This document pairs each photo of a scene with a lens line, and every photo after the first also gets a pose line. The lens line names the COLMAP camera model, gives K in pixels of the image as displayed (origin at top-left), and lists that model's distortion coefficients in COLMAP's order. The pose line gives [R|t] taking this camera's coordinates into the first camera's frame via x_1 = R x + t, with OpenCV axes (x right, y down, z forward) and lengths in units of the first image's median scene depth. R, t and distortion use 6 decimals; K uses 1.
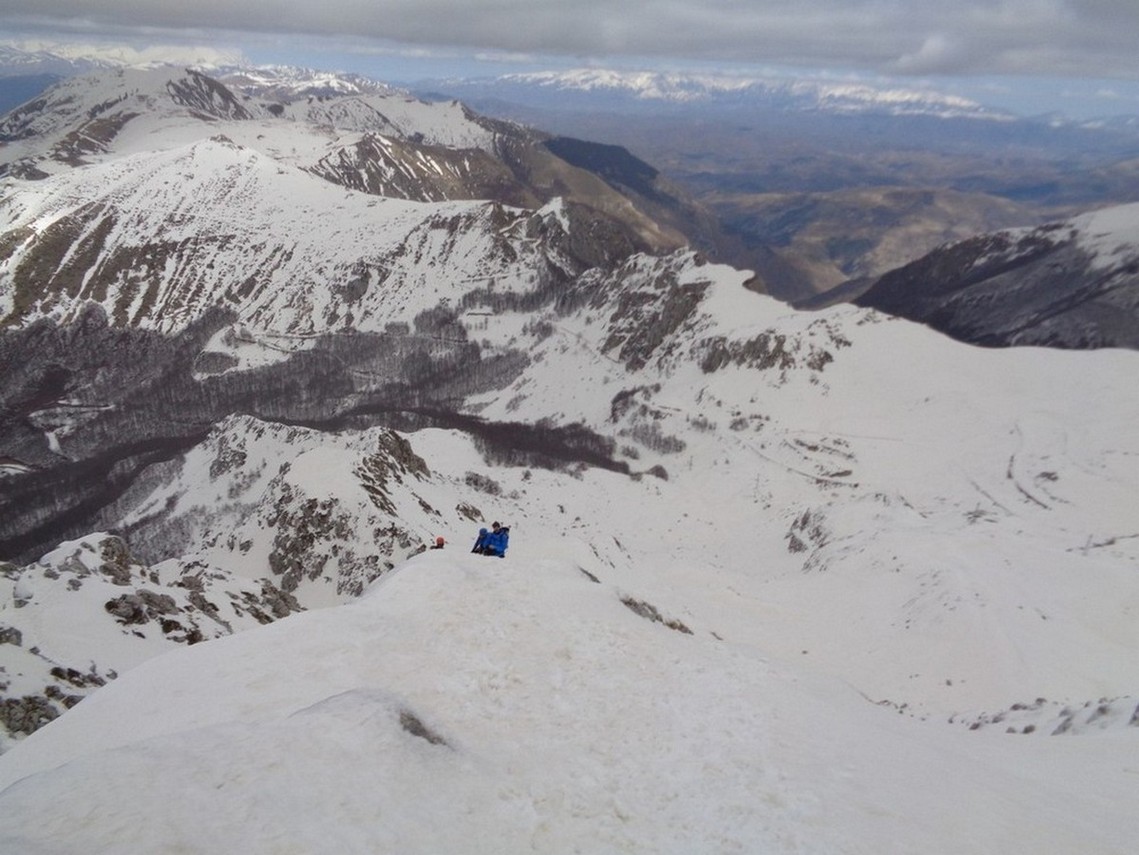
lens RADIAL K [[860.8, 0, 551.5], [0, 860.8, 425.3], [0, 0, 1]] dist [-0.007259, 0.007623]
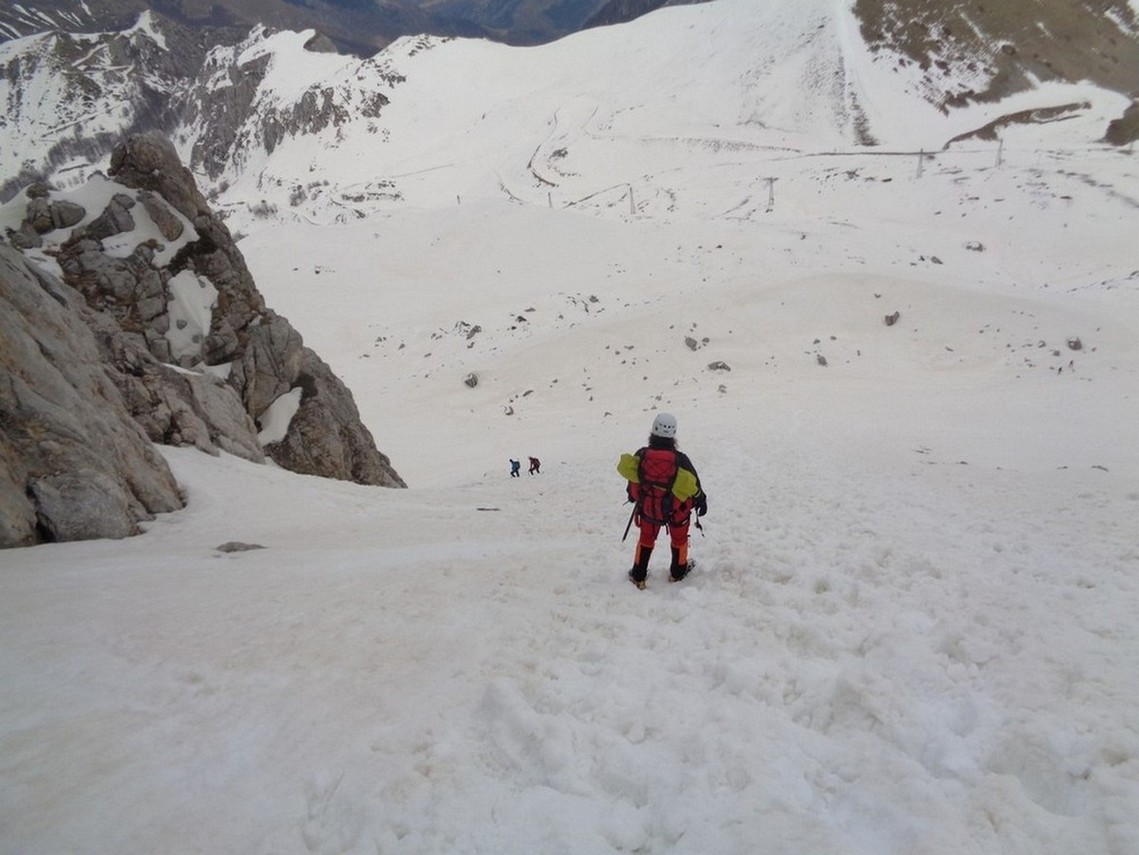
lens RADIAL K [[860.8, 0, 579.9], [0, 860.8, 431.5], [0, 0, 1]] dist [-0.007259, 0.007623]
pose [[0.936673, -0.311811, 0.159430, 0.172850], [0.274979, 0.936749, 0.216537, 0.071224], [-0.216864, -0.158984, 0.963169, 0.021286]]
